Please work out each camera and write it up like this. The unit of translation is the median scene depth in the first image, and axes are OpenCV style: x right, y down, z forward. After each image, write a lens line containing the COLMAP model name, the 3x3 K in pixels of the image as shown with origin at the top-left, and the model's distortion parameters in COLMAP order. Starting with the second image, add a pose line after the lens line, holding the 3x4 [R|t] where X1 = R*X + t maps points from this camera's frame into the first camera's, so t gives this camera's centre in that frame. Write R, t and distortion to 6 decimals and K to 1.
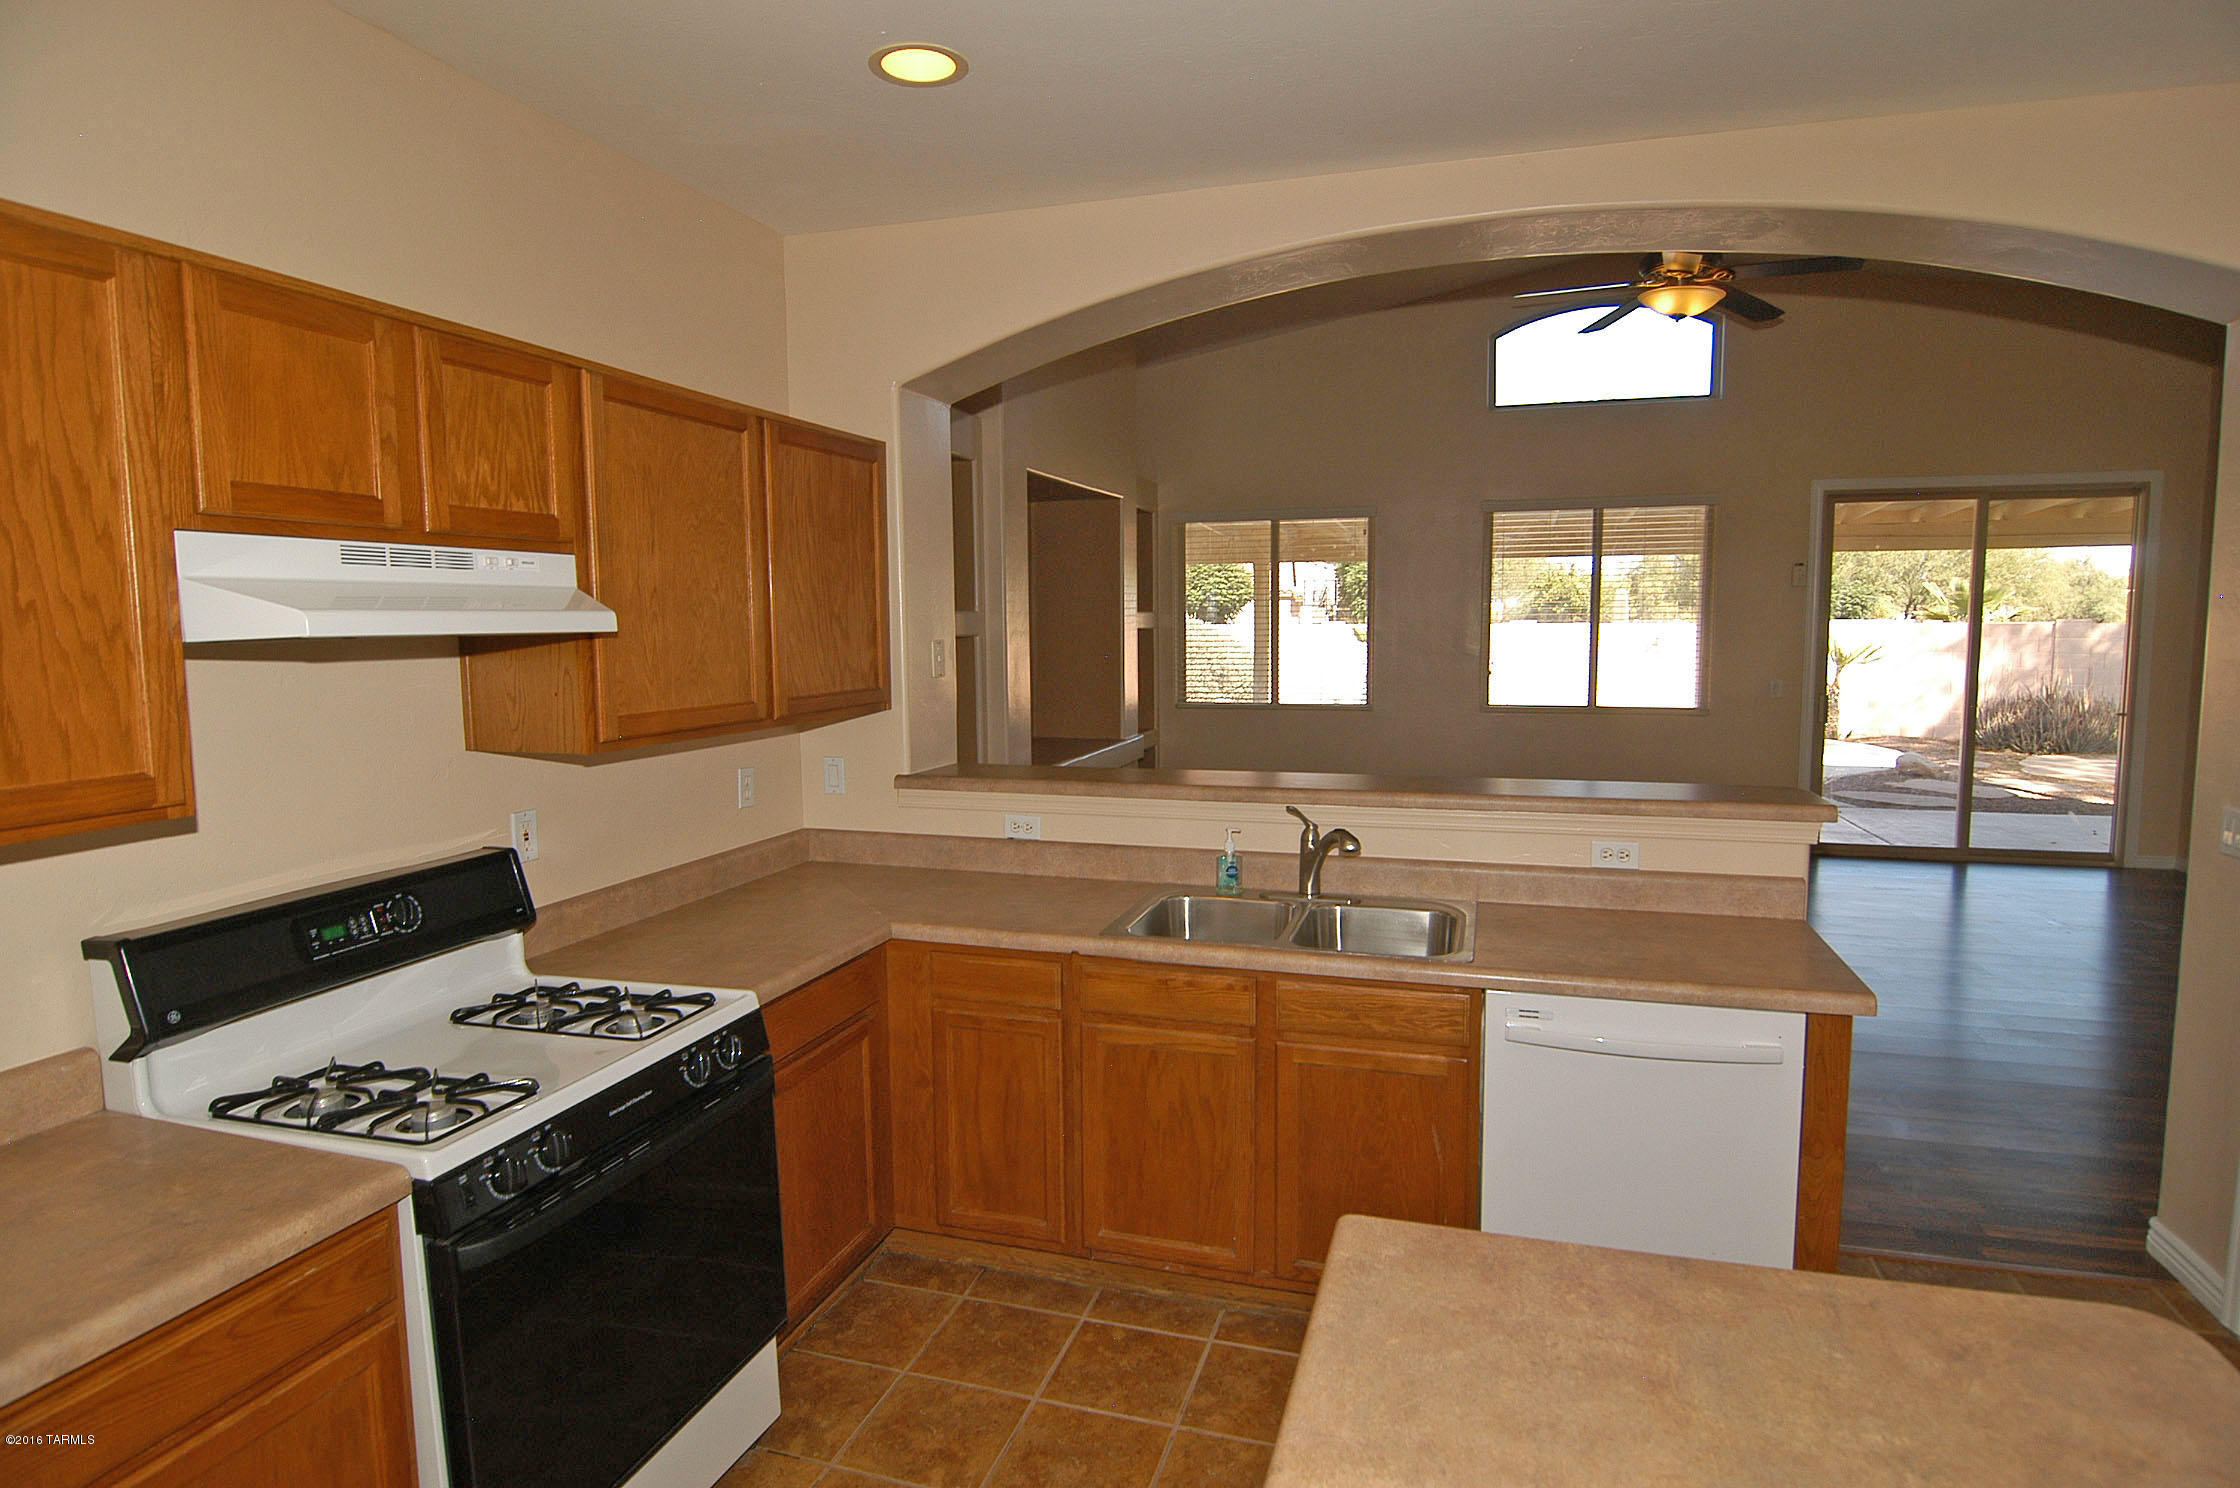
lens RADIAL K [[1202.5, 0, 1131.9], [0, 1202.5, 743.6], [0, 0, 1]] dist [-0.010626, -0.008096]
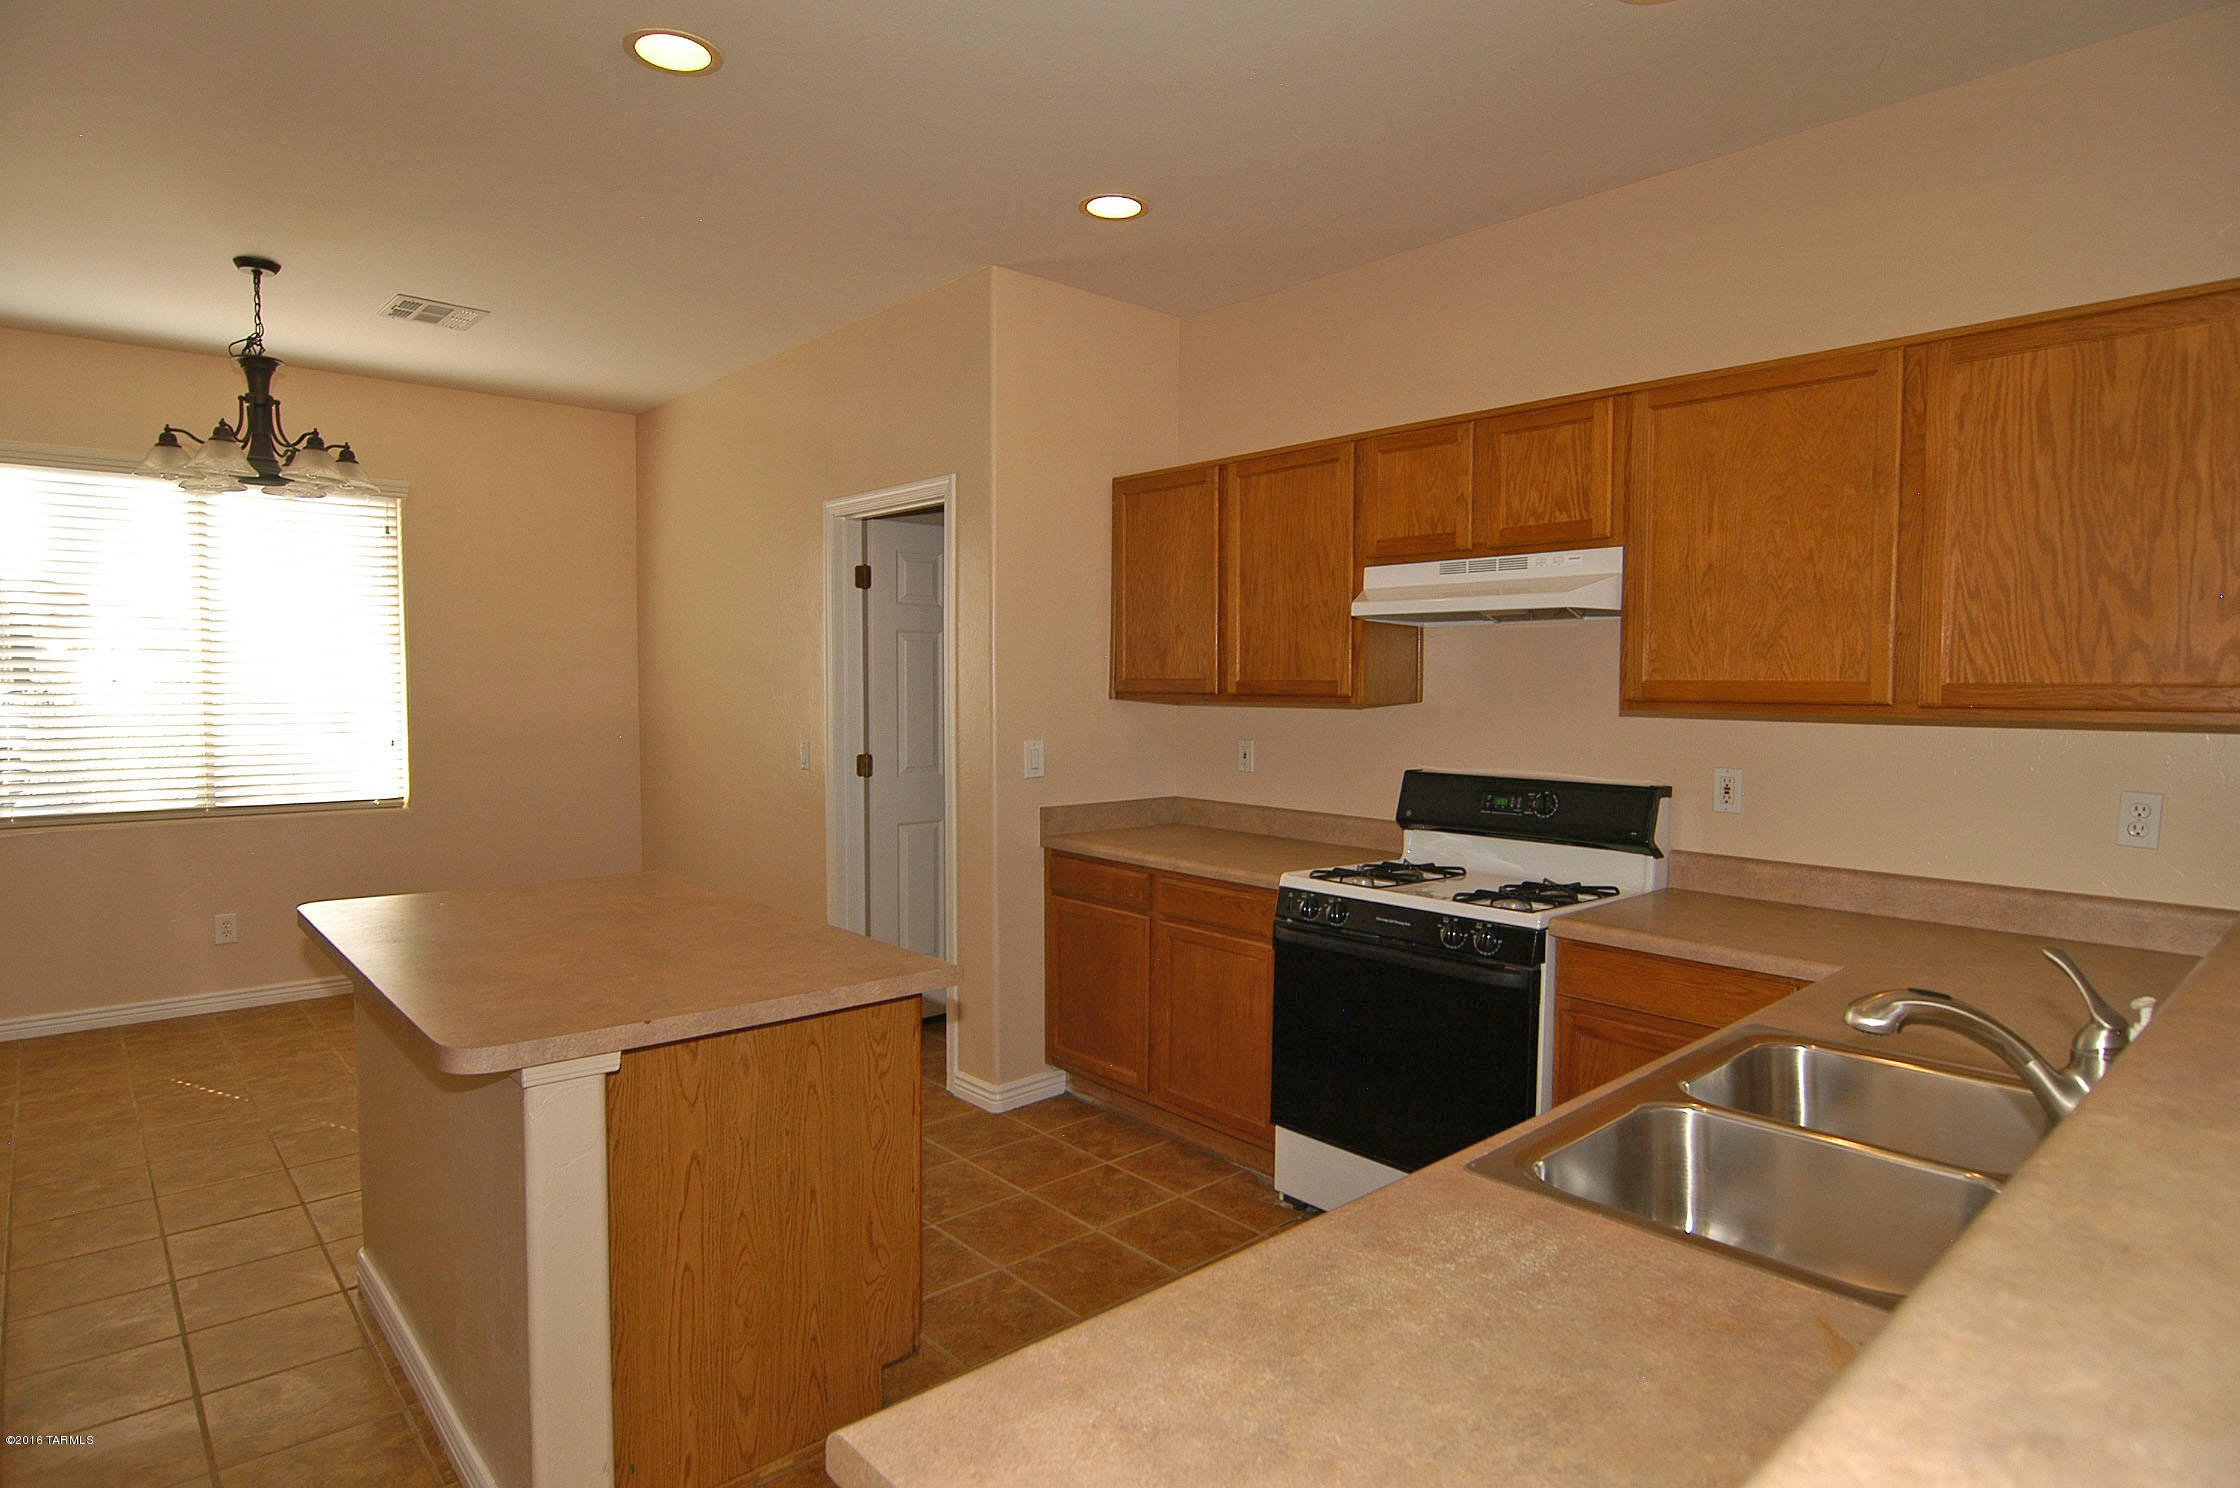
lens RADIAL K [[1202.5, 0, 1131.4], [0, 1202.5, 735.0], [0, 0, 1]] dist [-0.010626, -0.008096]
pose [[-0.512795, 0.036722, -0.857725, 0.836031], [-0.095736, 0.990407, 0.099639, -0.038503], [0.853156, 0.133210, -0.504360, 1.180913]]
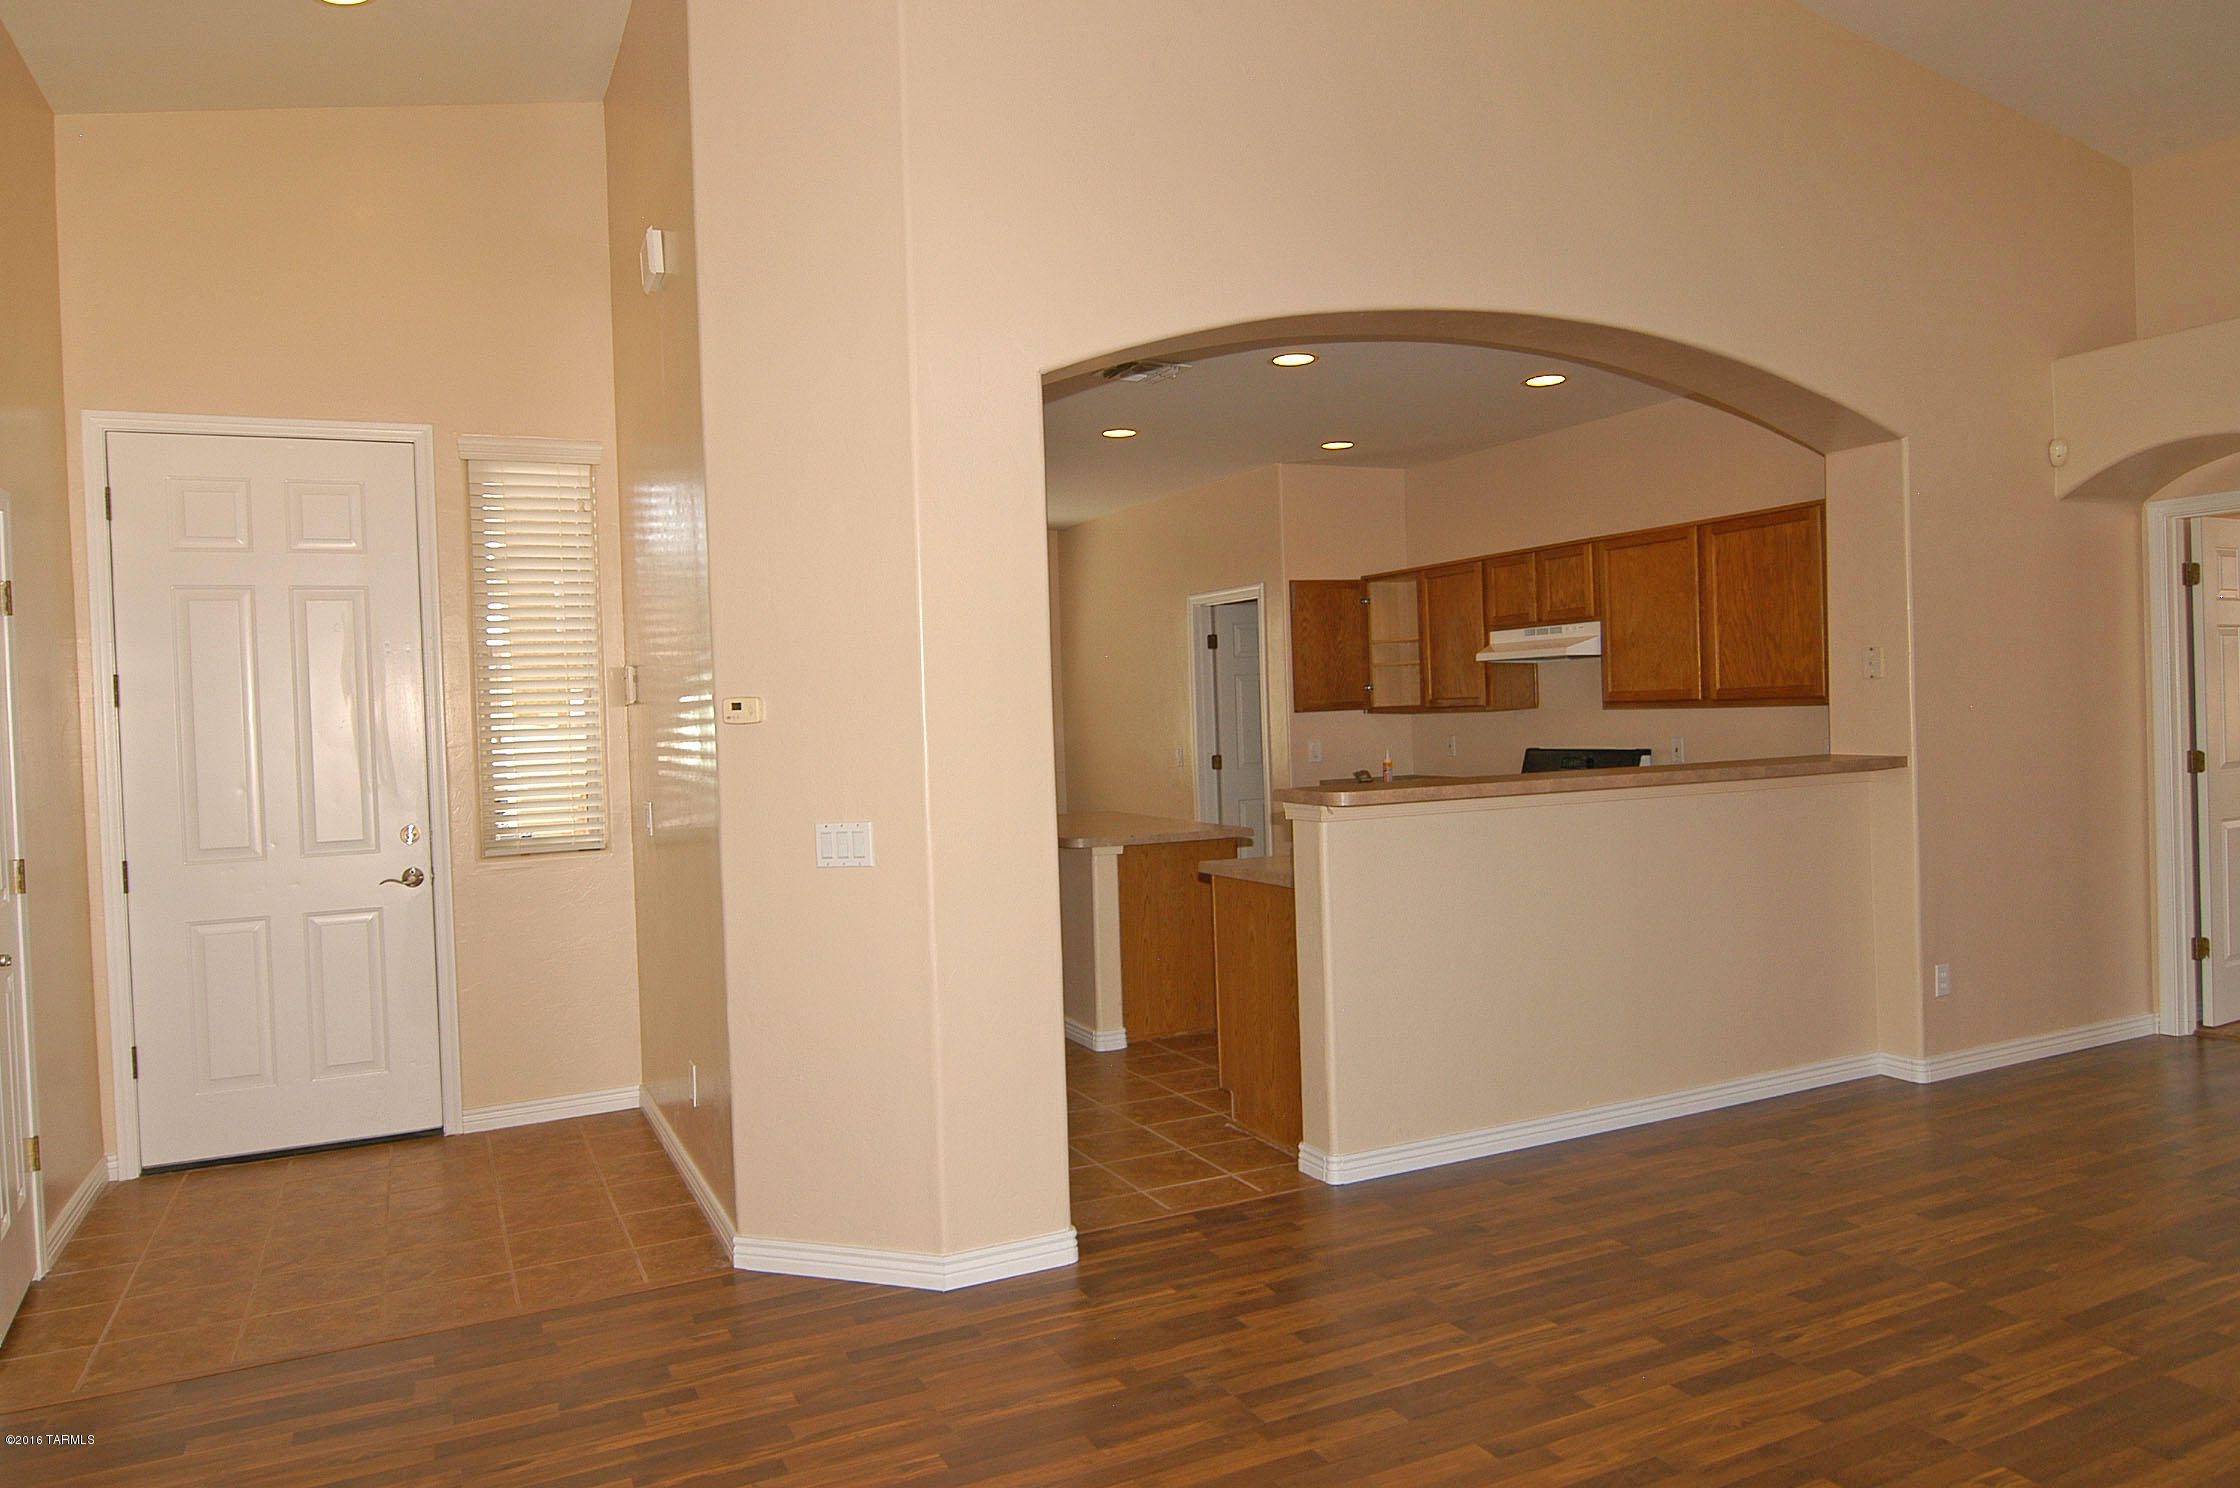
lens RADIAL K [[1472.0, 0, 1126.0], [0, 1472.0, 744.4], [0, 0, 1]] dist [-0.004520, -0.008558]
pose [[-0.737044, 0.040096, -0.674655, 2.084297], [-0.038539, 0.994121, 0.101185, -0.167497], [0.674746, 0.100578, -0.731165, 2.415350]]
